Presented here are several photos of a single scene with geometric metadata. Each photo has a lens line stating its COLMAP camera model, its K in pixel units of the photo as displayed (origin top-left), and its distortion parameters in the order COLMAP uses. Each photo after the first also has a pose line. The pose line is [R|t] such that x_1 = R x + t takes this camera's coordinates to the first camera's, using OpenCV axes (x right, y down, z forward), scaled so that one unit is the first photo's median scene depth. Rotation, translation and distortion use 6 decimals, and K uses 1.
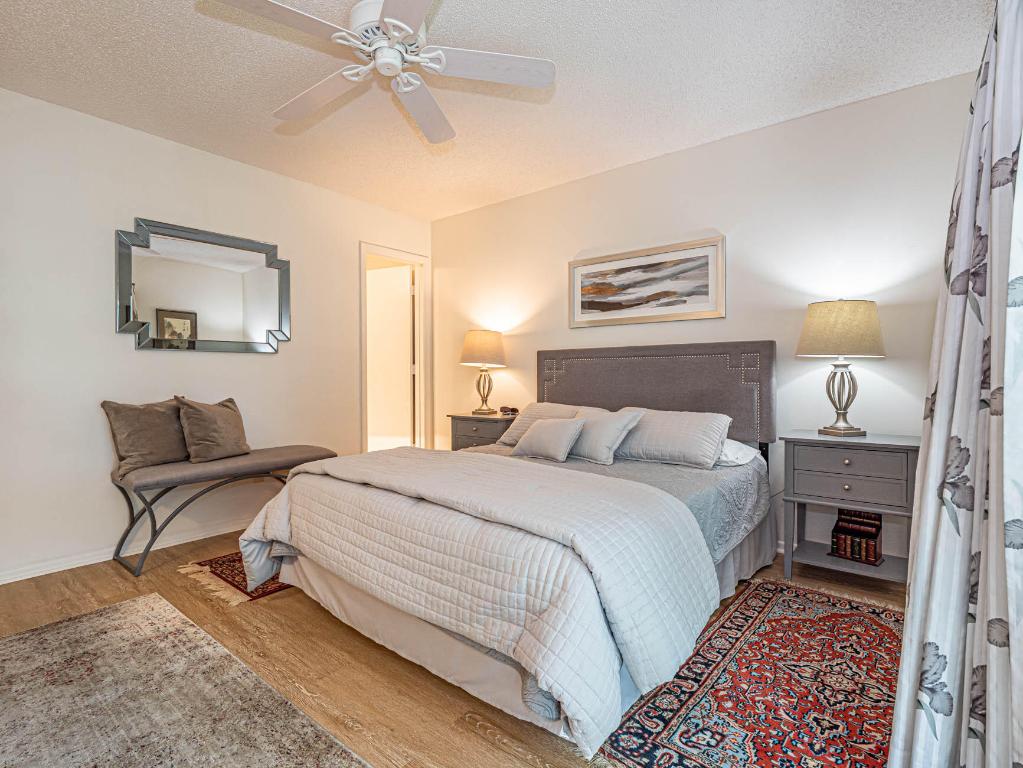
lens RADIAL K [[500.1, 0, 512.6], [0, 500.1, 382.5], [0, 0, 1]] dist [-0.001112, -0.009851]
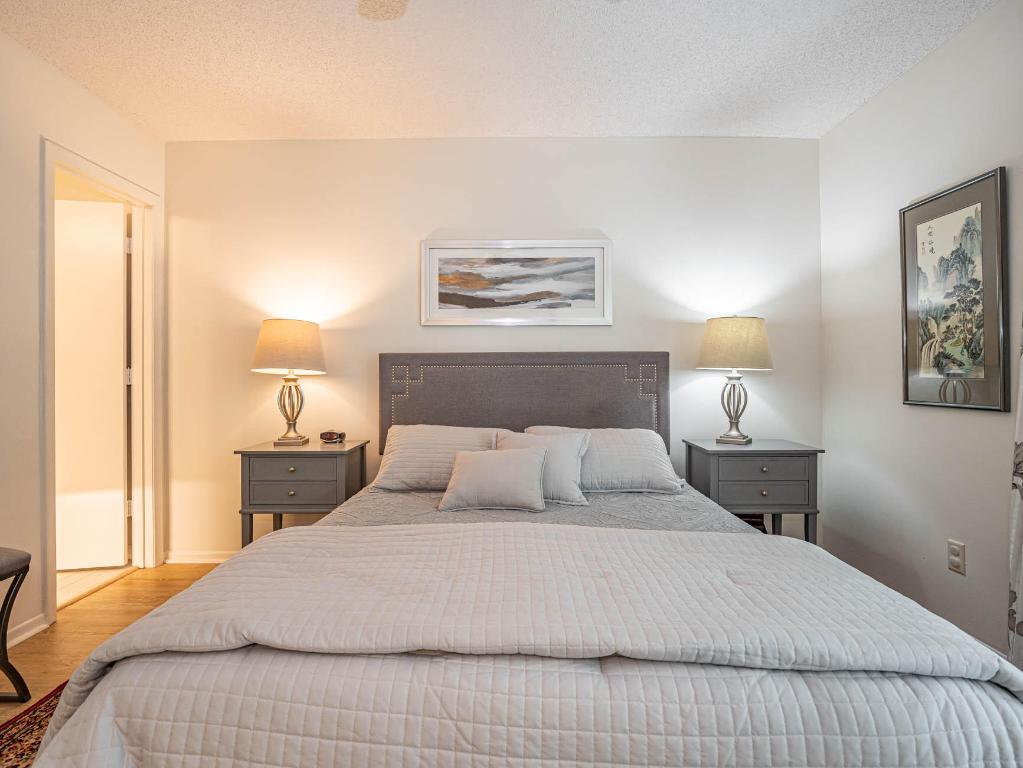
lens RADIAL K [[500.1, 0, 512.6], [0, 500.1, 382.5], [0, 0, 1]] dist [-0.001112, -0.009851]
pose [[0.789228, -0.004082, 0.614087, -0.287234], [0.008290, 0.999958, -0.004008, -0.018559], [-0.614045, 0.008254, 0.789228, 0.344215]]
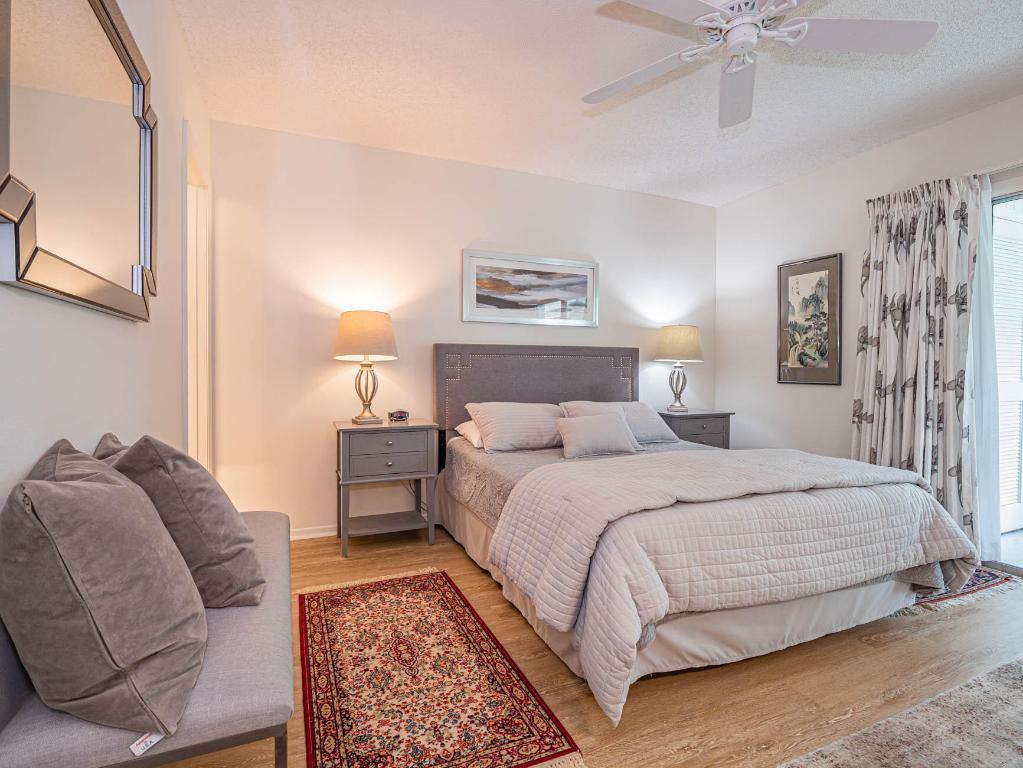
lens RADIAL K [[500.1, 0, 512.6], [0, 500.1, 382.5], [0, 0, 1]] dist [-0.001112, -0.009851]
pose [[0.474040, -0.017646, 0.880327, -0.749222], [0.007654, 0.999844, 0.015920, -0.010583], [-0.880470, -0.000809, 0.474101, 0.549418]]
